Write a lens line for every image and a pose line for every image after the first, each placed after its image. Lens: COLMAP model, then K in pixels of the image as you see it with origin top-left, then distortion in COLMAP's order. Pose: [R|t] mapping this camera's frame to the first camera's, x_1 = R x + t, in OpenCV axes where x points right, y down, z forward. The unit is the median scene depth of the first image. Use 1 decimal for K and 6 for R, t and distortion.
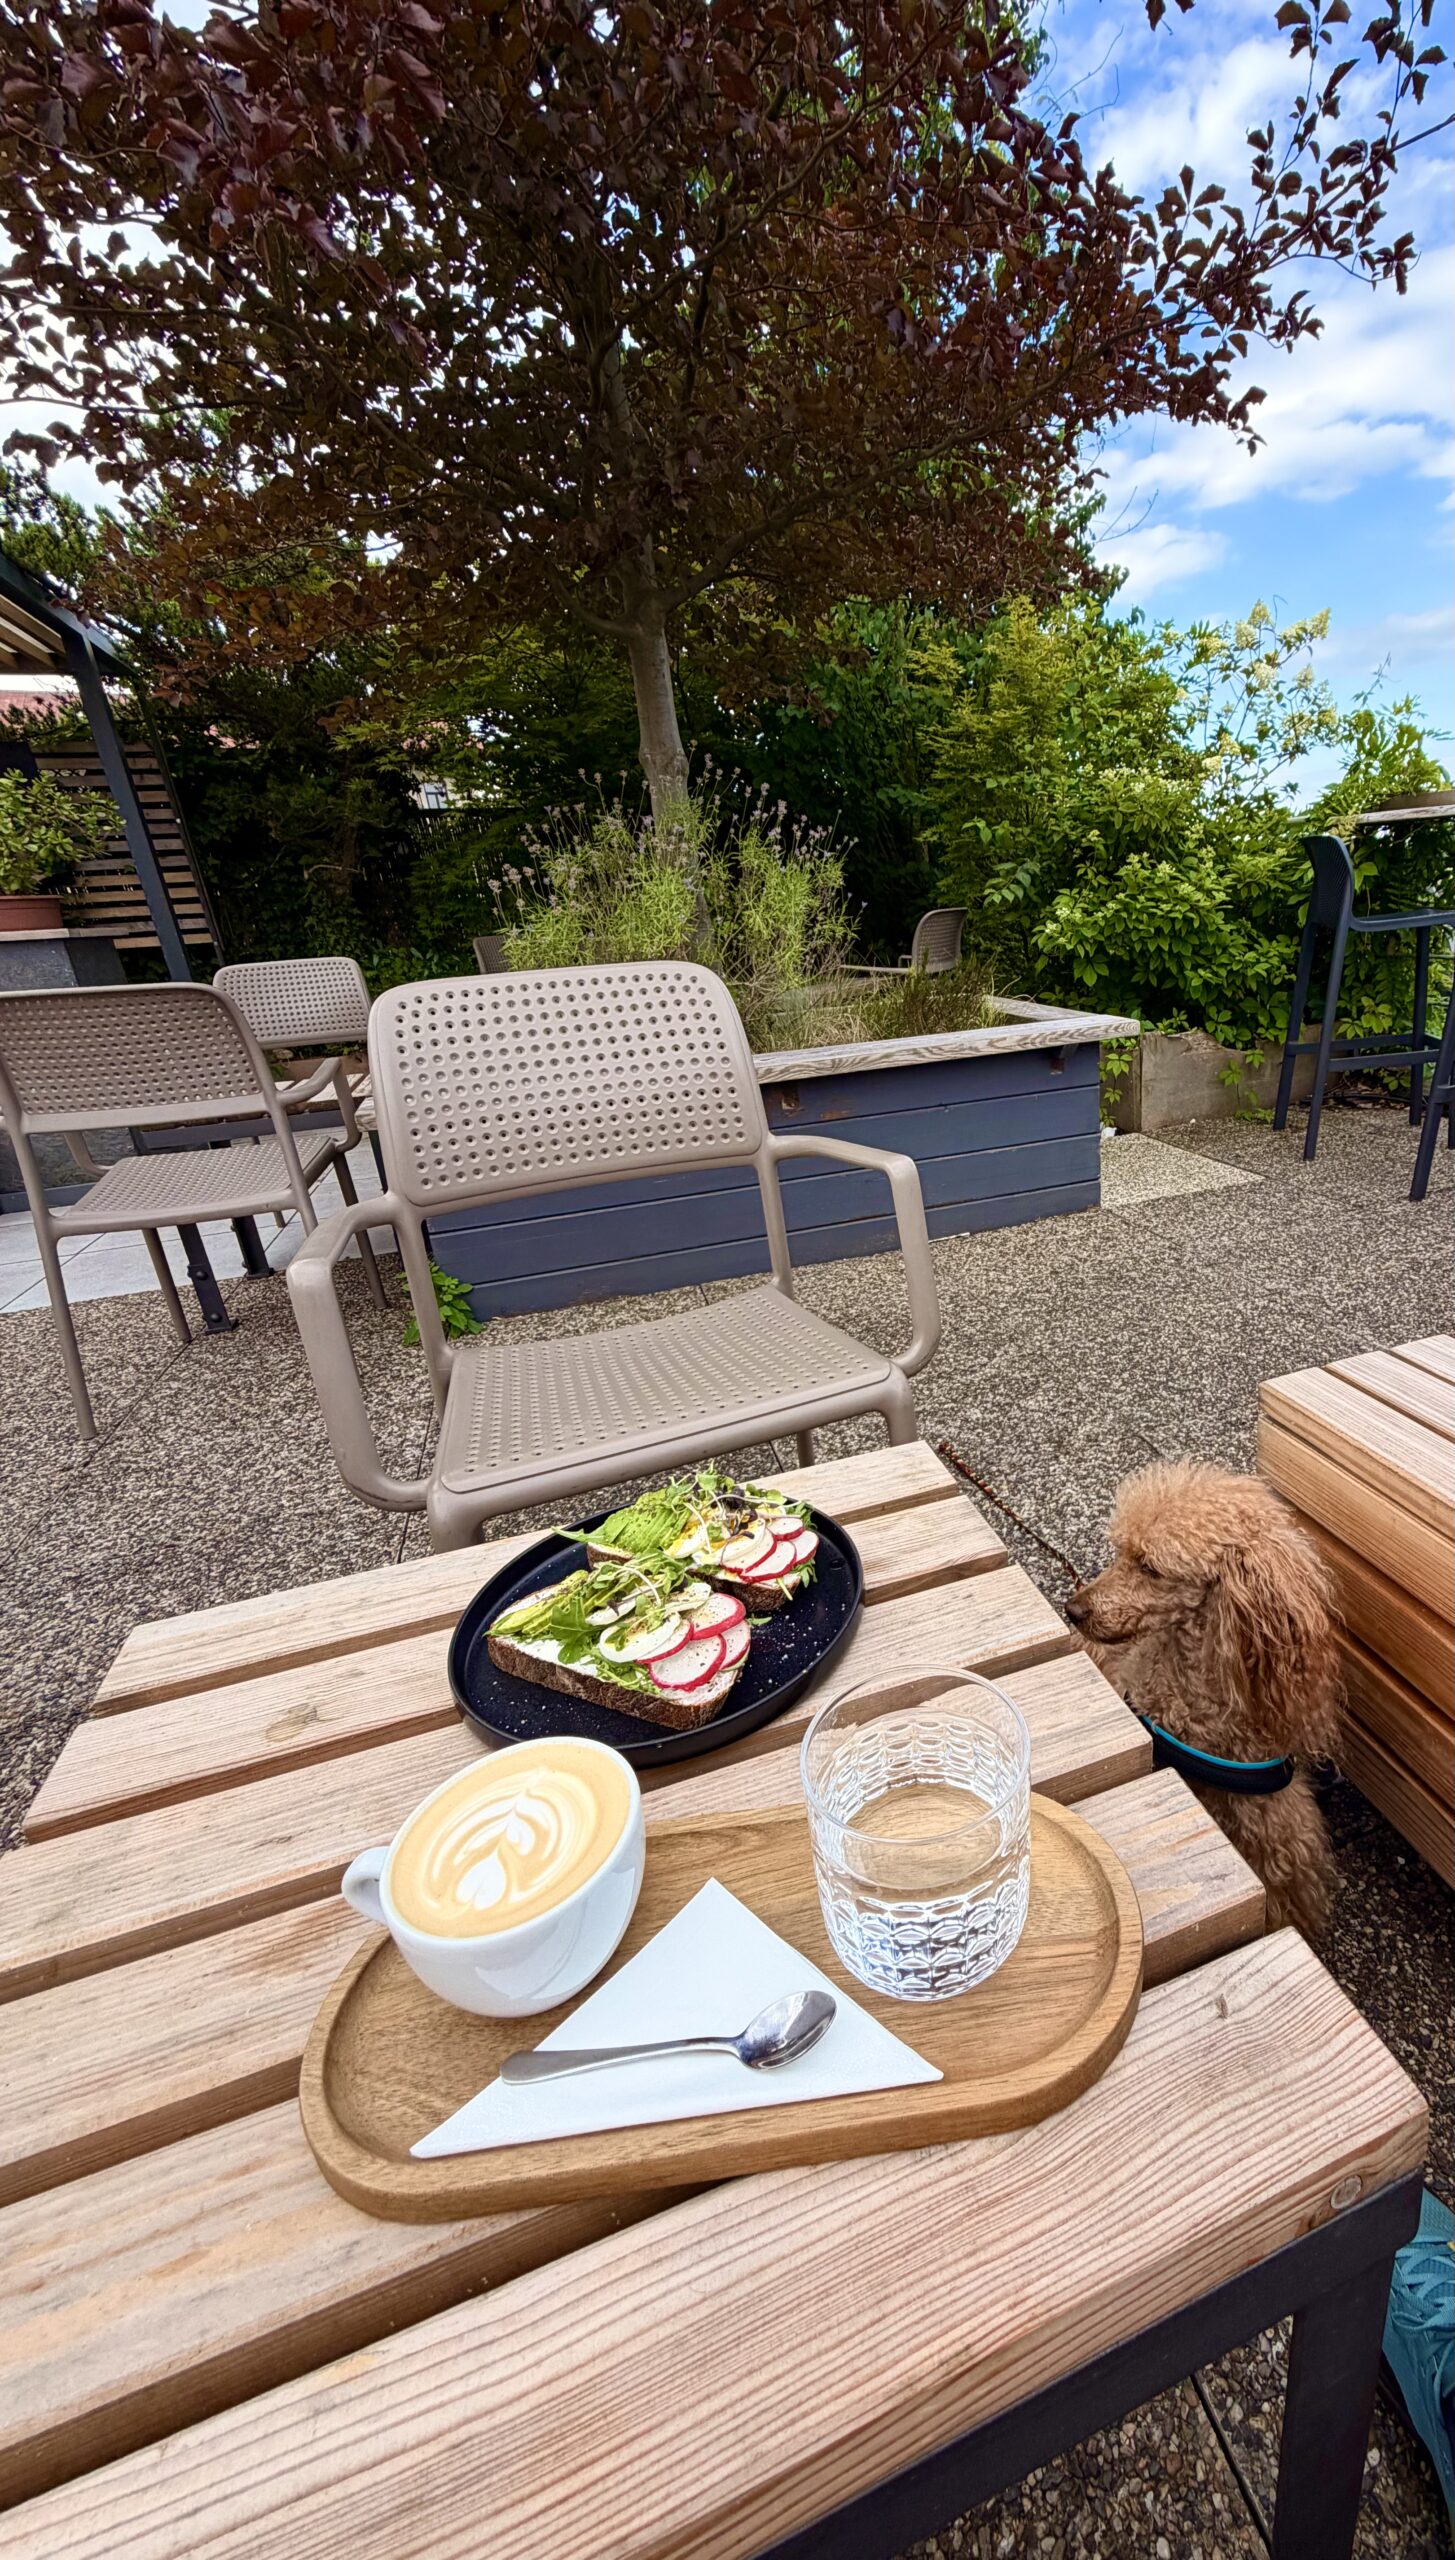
lens RADIAL K [[1024.4, 0, 963.0], [0, 1024.4, 1271.7], [0, 0, 1]] dist [-0.000585, -0.000516]
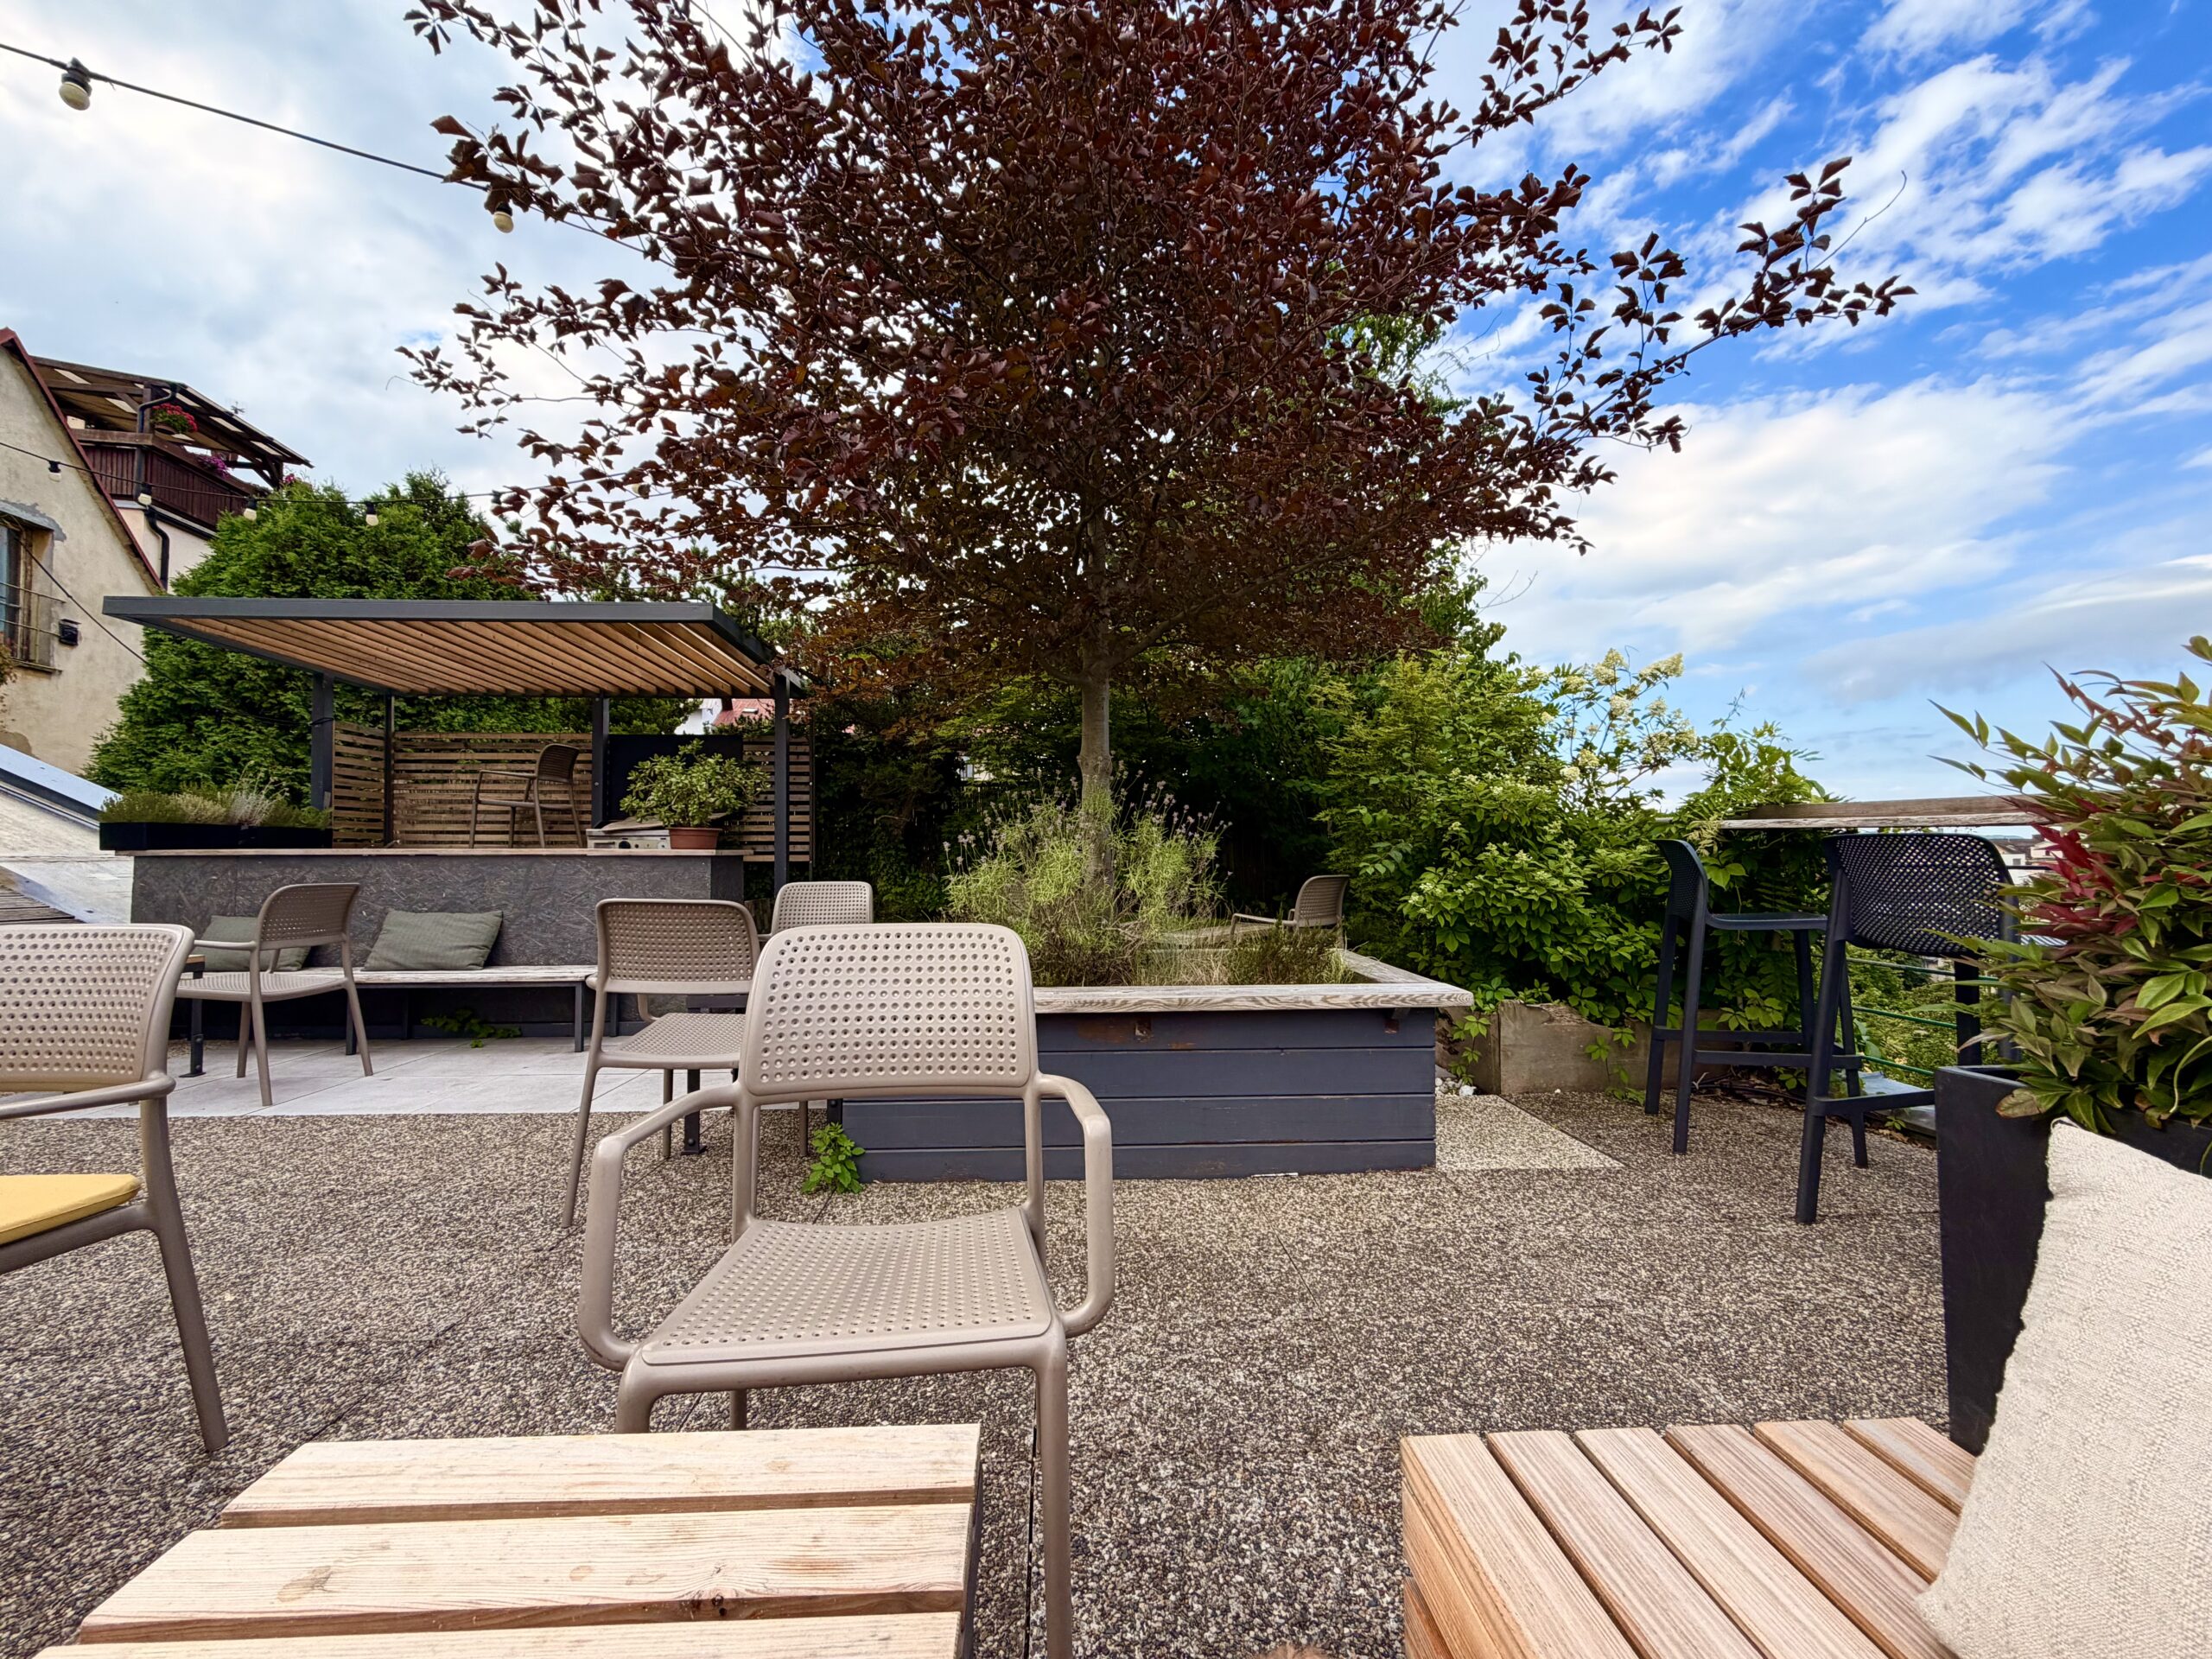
lens RADIAL K [[879.4, 0, 1098.6], [0, 879.4, 826.0], [0, 0, 1]] dist [0.001691, -0.000643]
pose [[0.945159, 0.049702, -0.322807, 0.080136], [-0.164087, 0.926828, -0.337734, -0.027612], [0.282400, 0.372181, 0.884156, 0.005723]]
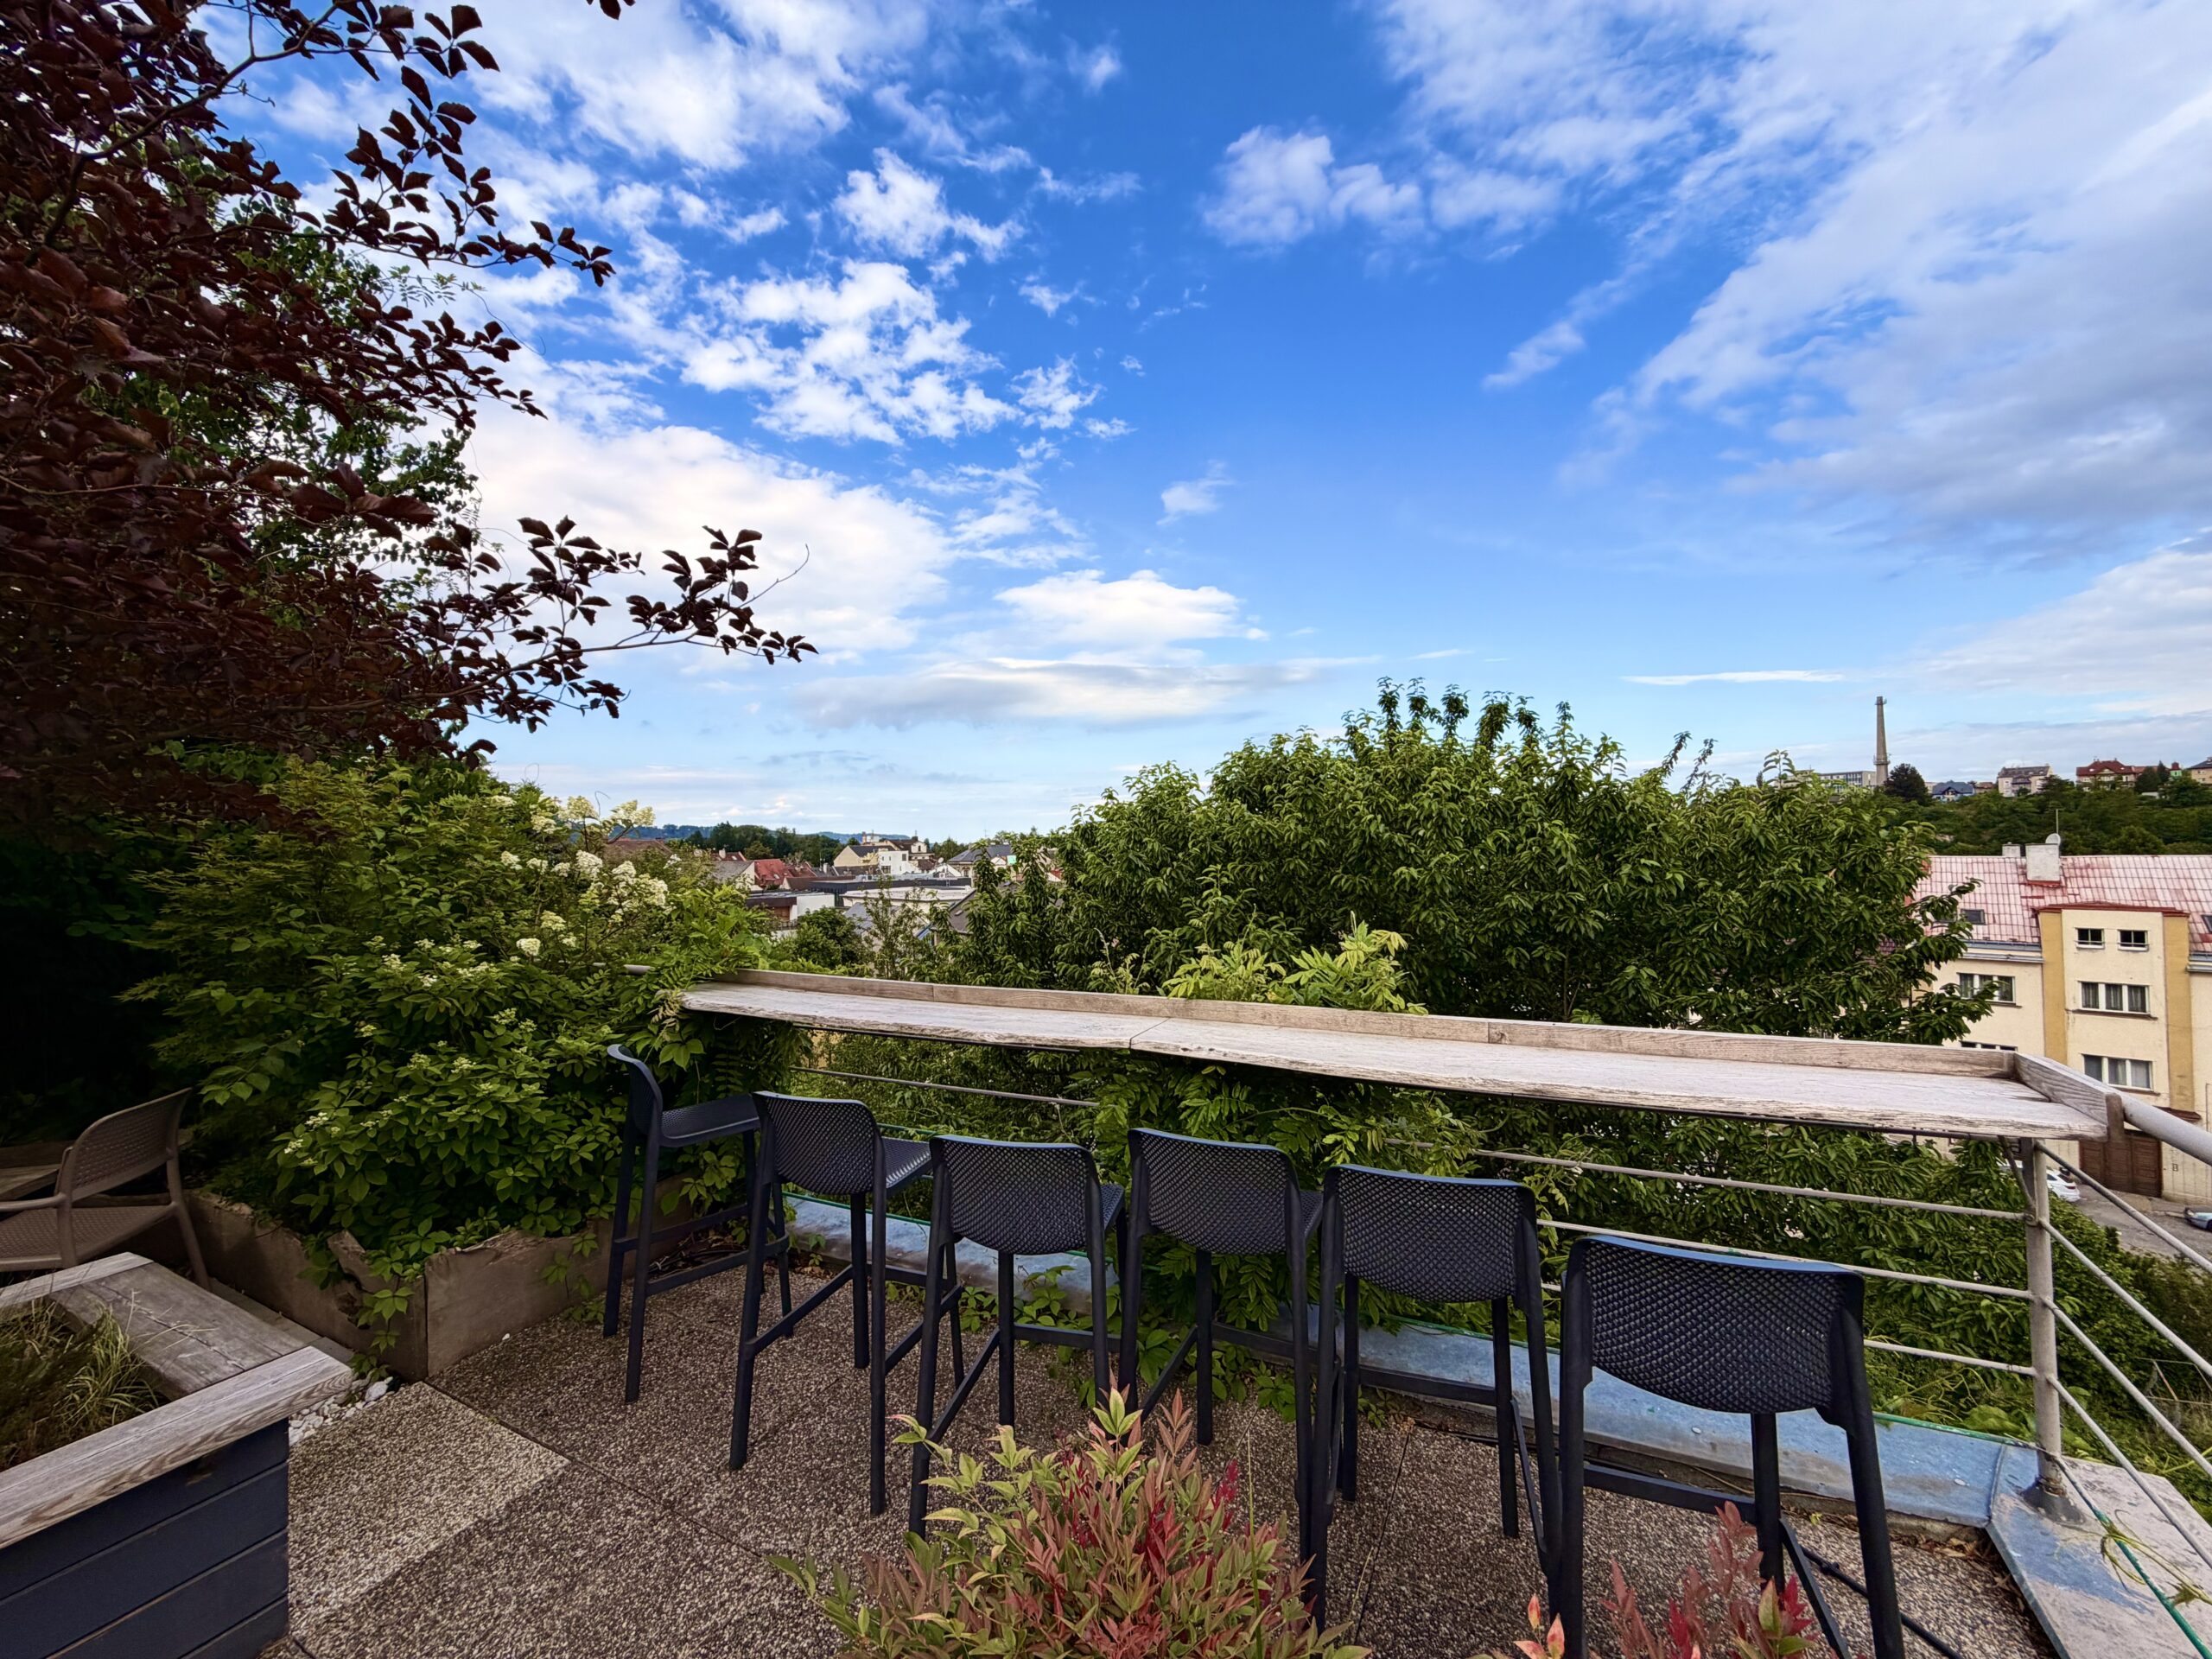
lens RADIAL K [[879.4, 0, 1098.6], [0, 879.4, 826.0], [0, 0, 1]] dist [0.001691, -0.000643]
pose [[0.766858, 0.054016, 0.639540, 0.139547], [0.200604, 0.926357, -0.318781, -0.266158], [-0.609661, 0.372754, 0.699548, 0.021630]]
